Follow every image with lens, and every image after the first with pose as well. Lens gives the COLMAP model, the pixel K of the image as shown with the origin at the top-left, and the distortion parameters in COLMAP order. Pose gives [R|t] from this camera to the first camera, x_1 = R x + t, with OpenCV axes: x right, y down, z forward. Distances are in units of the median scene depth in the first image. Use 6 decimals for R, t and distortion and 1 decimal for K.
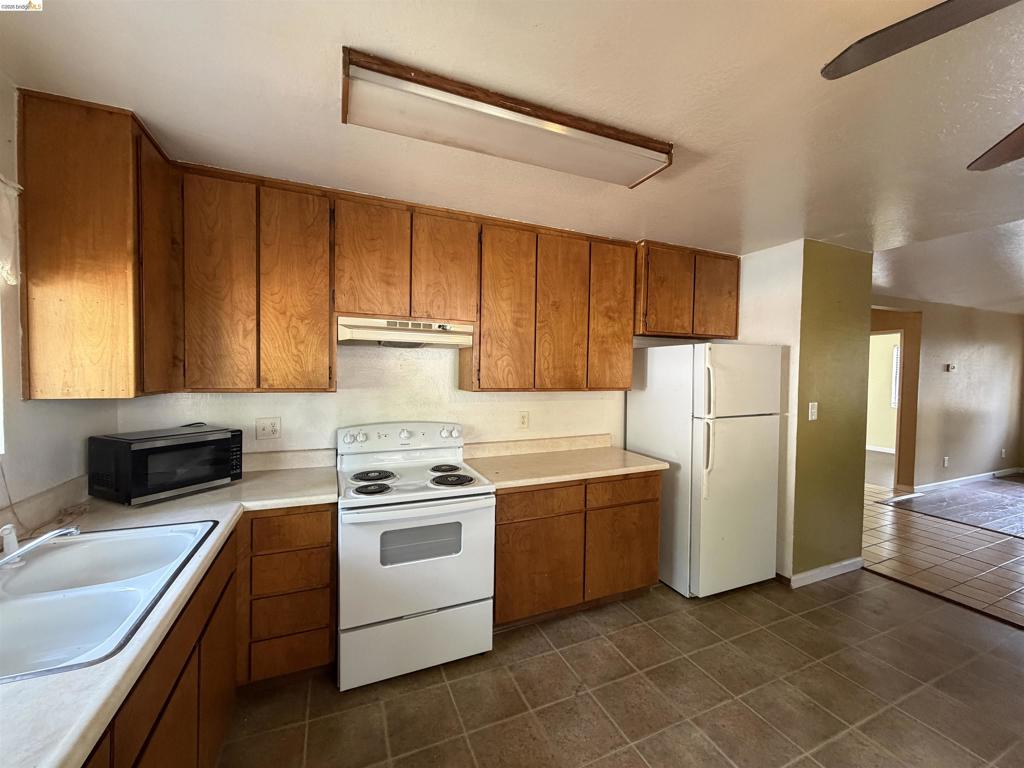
lens RADIAL K [[406.5, 0, 509.4], [0, 406.5, 384.7], [0, 0, 1]] dist [0.000075, 0.000148]
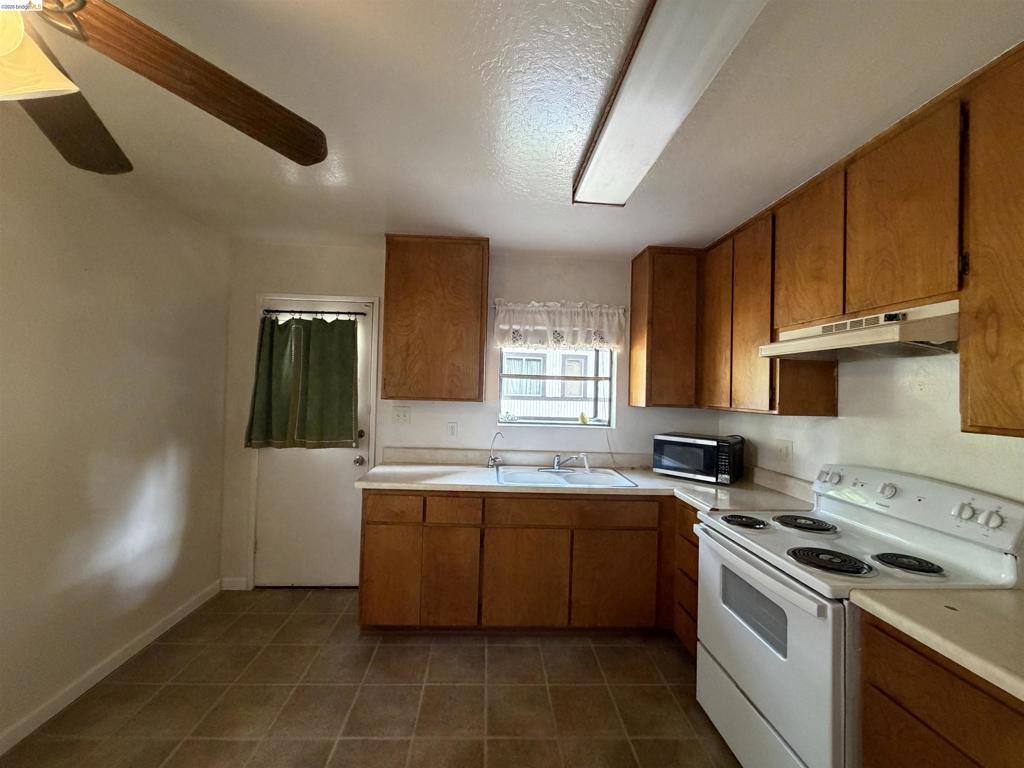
lens RADIAL K [[406.5, 0, 509.4], [0, 406.5, 384.7], [0, 0, 1]] dist [0.000075, 0.000148]
pose [[-0.343857, -0.038299, -0.938241, 0.627631], [-0.066389, 0.997659, -0.016393, 0.005528], [0.936672, 0.056652, -0.345595, 0.724196]]
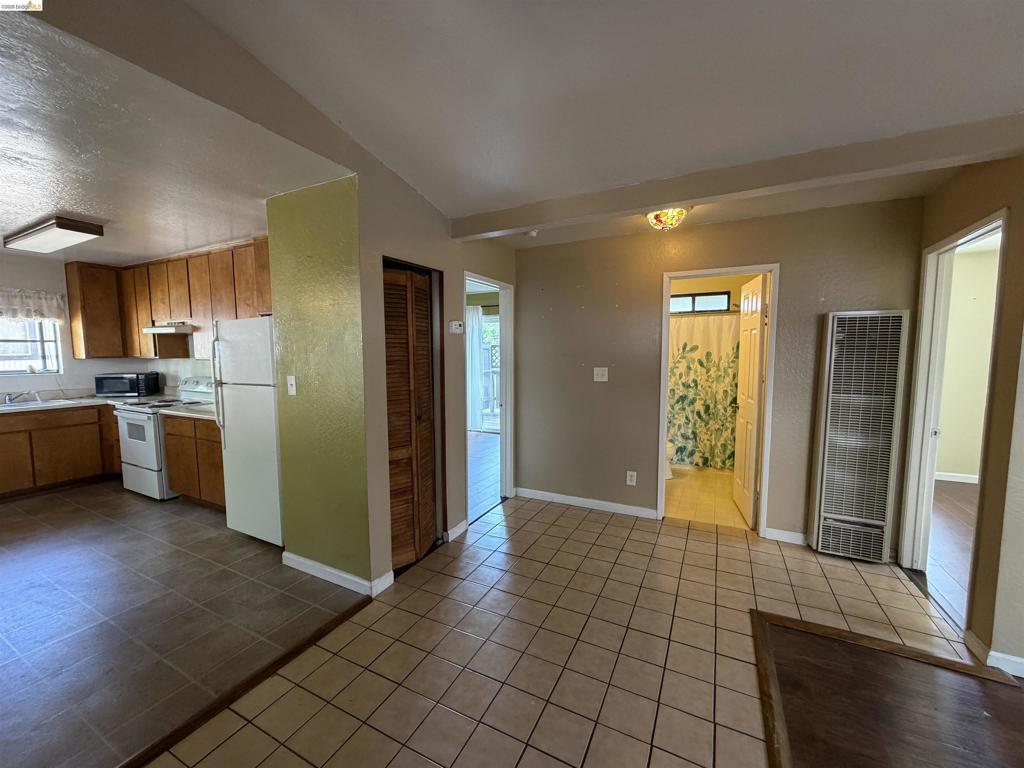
lens RADIAL K [[406.5, 0, 509.4], [0, 406.5, 384.7], [0, 0, 1]] dist [0.000075, 0.000148]
pose [[0.634863, 0.051618, -0.770898, 2.278197], [-0.016529, 0.998445, 0.053243, 0.010367], [0.772448, -0.021060, 0.634729, 1.033226]]
